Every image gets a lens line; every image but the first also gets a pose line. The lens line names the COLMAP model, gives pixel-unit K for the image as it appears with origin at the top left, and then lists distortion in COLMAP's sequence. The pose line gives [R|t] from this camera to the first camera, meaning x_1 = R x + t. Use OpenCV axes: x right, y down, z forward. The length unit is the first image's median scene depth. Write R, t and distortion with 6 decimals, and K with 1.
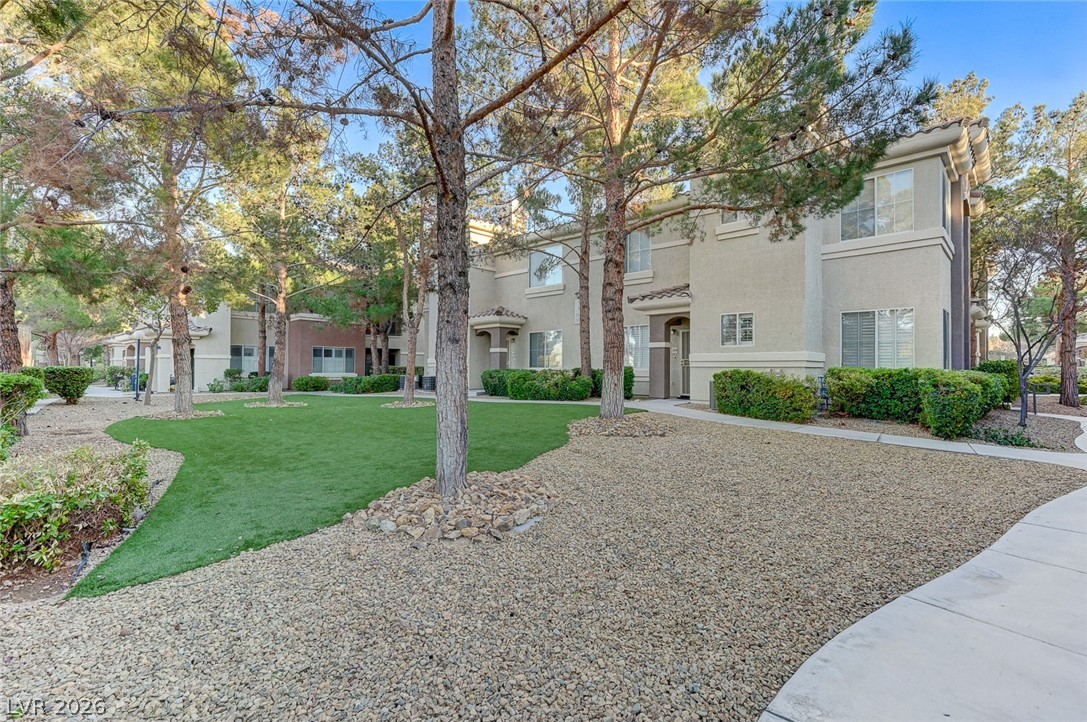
lens RADIAL K [[497.8, 0, 543.7], [0, 497.8, 342.9], [0, 0, 1]] dist [0.002113, 0.000918]
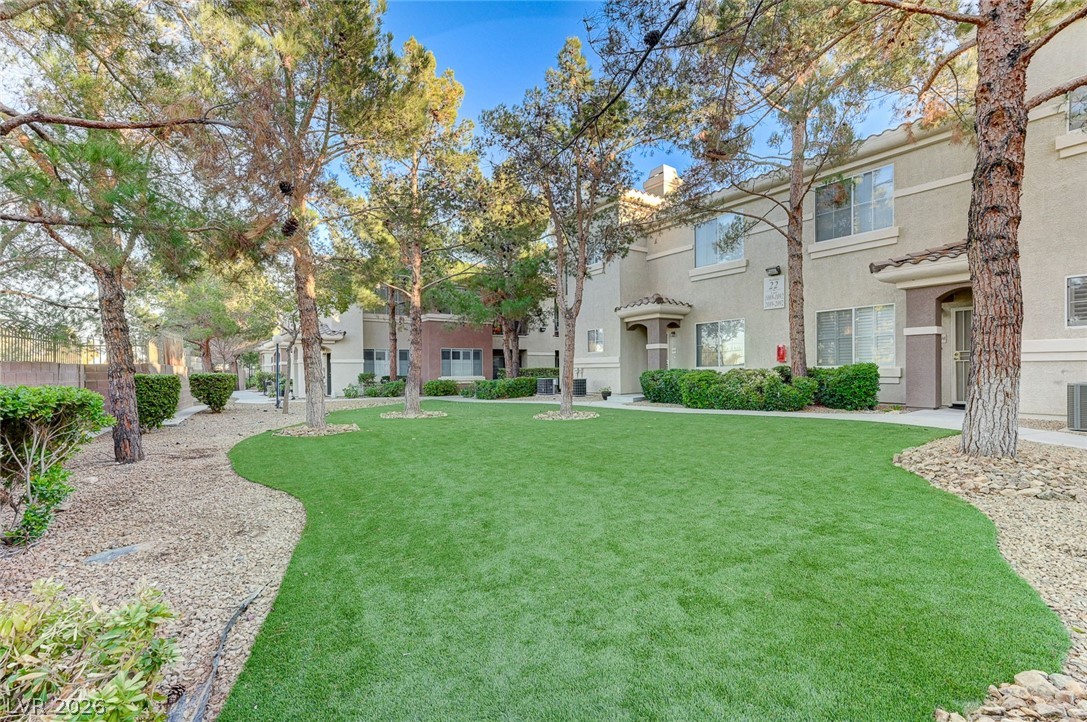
lens RADIAL K [[497.8, 0, 543.7], [0, 497.8, 342.9], [0, 0, 1]] dist [0.002113, 0.000918]
pose [[0.977208, -0.026074, -0.210679, -0.102177], [0.025800, 0.999659, -0.004046, 0.007509], [0.210713, -0.001482, 0.977547, 0.159123]]
